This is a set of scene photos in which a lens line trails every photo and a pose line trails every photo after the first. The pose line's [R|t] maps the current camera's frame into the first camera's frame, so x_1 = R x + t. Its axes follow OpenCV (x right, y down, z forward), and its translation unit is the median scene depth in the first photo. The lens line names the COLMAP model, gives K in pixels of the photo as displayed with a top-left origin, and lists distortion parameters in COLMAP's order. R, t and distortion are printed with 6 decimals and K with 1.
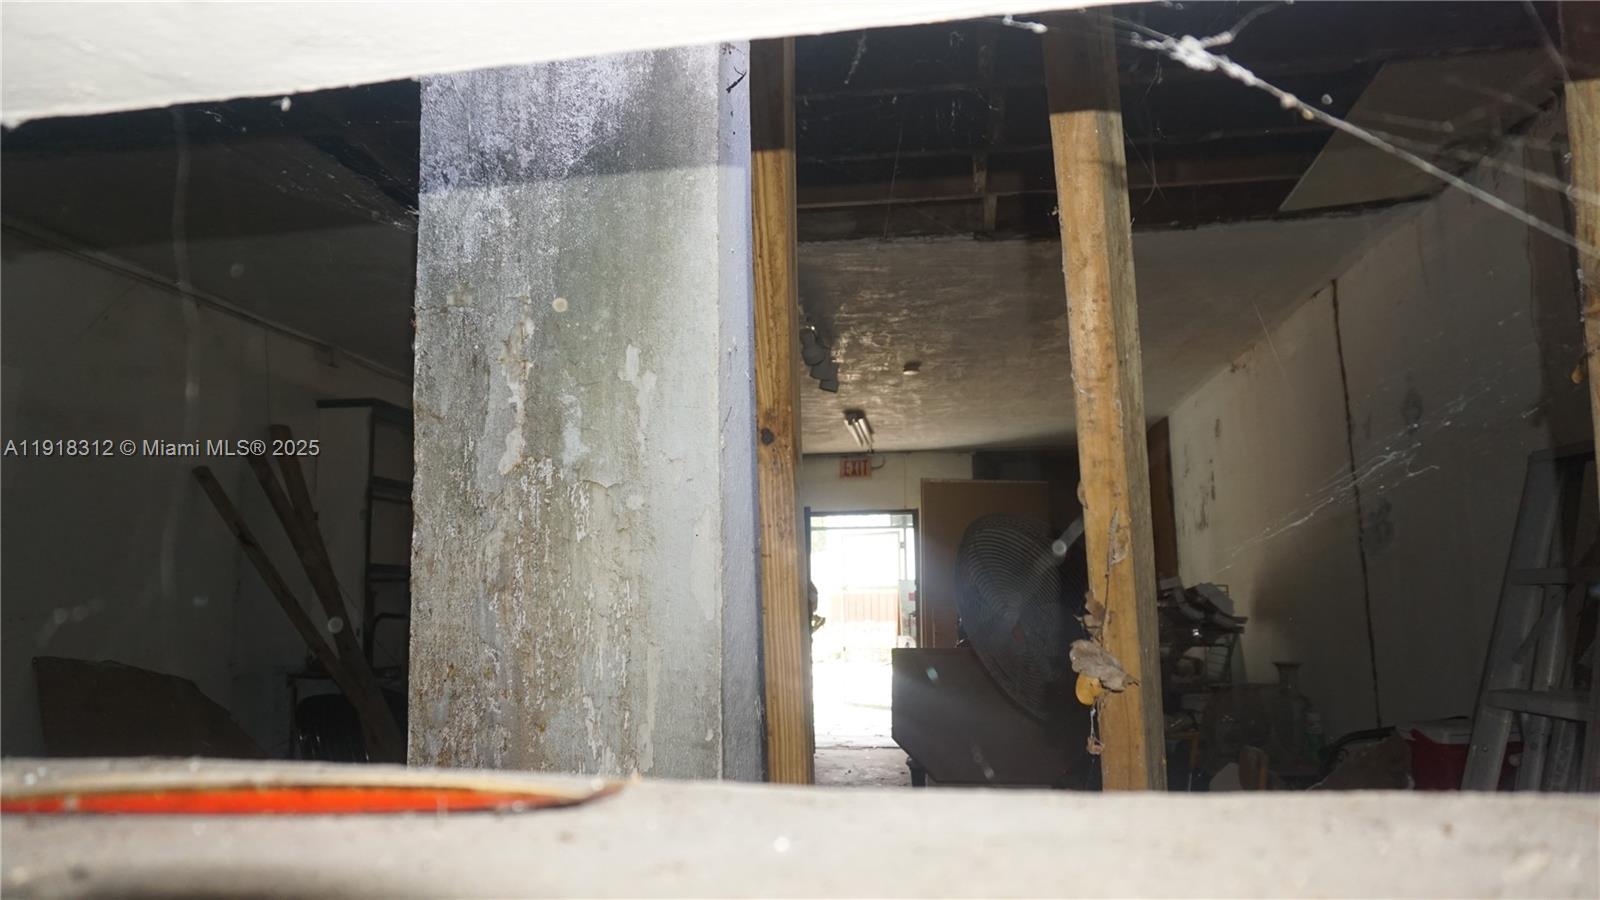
lens RADIAL K [[1058.4, 0, 801.6], [0, 1058.4, 448.7], [0, 0, 1]] dist [-0.054153, 0.033866]
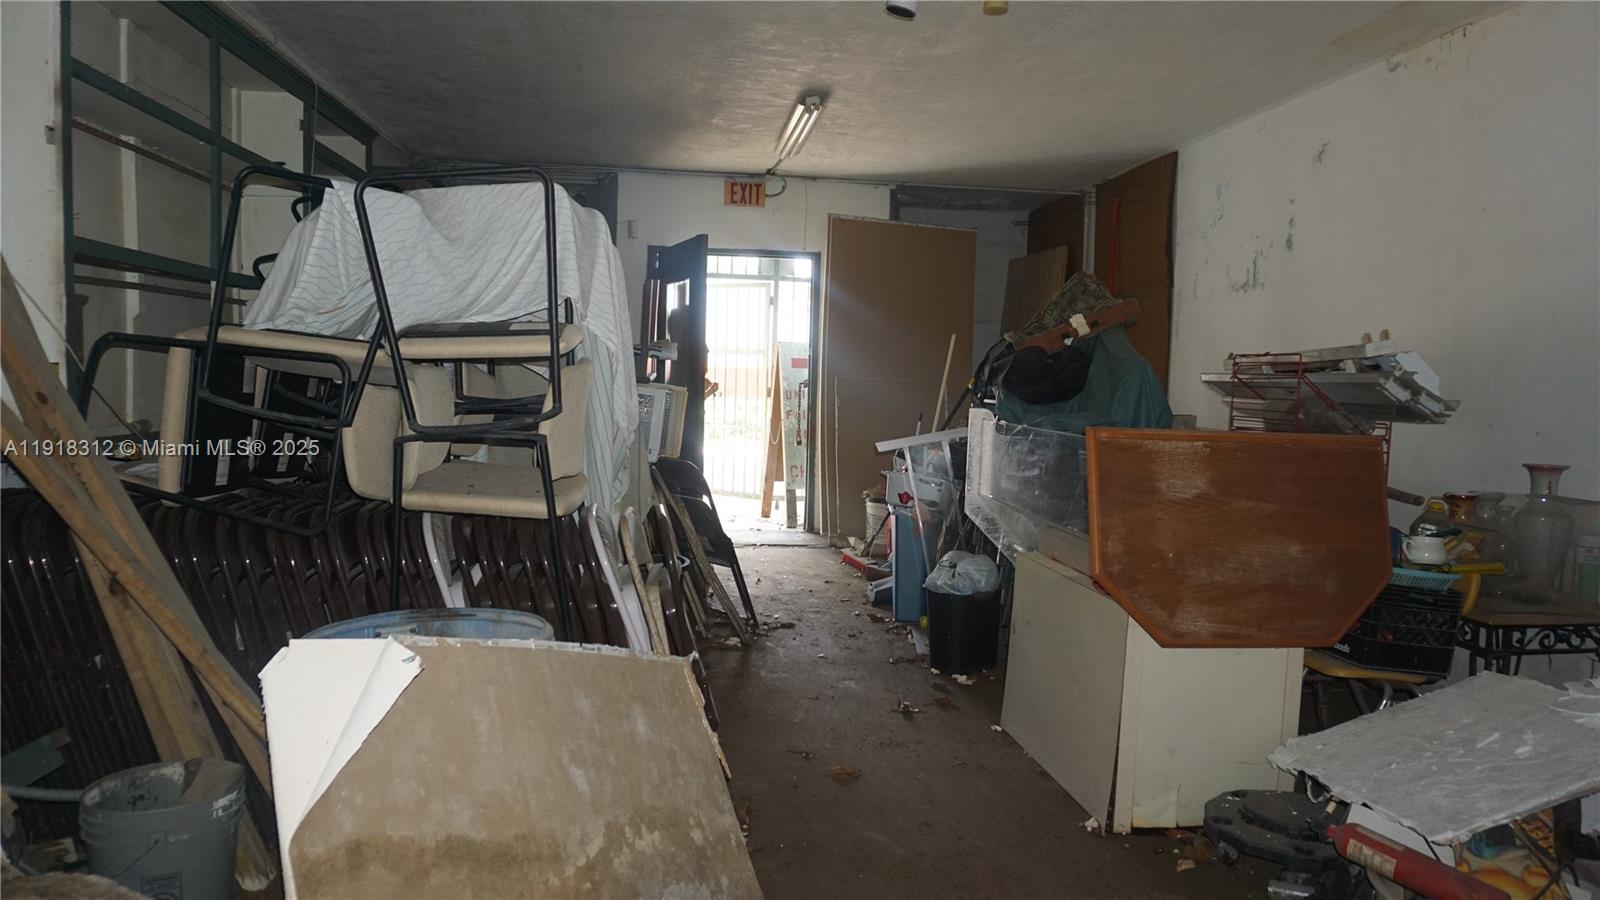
lens RADIAL K [[1058.4, 0, 794.9], [0, 1058.4, 450.7], [0, 0, 1]] dist [-0.054153, 0.033866]
pose [[0.964485, 0.021456, 0.263266, -0.113524], [-0.076084, 0.977019, 0.199111, 0.046619], [-0.252944, -0.212070, 0.943952, 0.231101]]
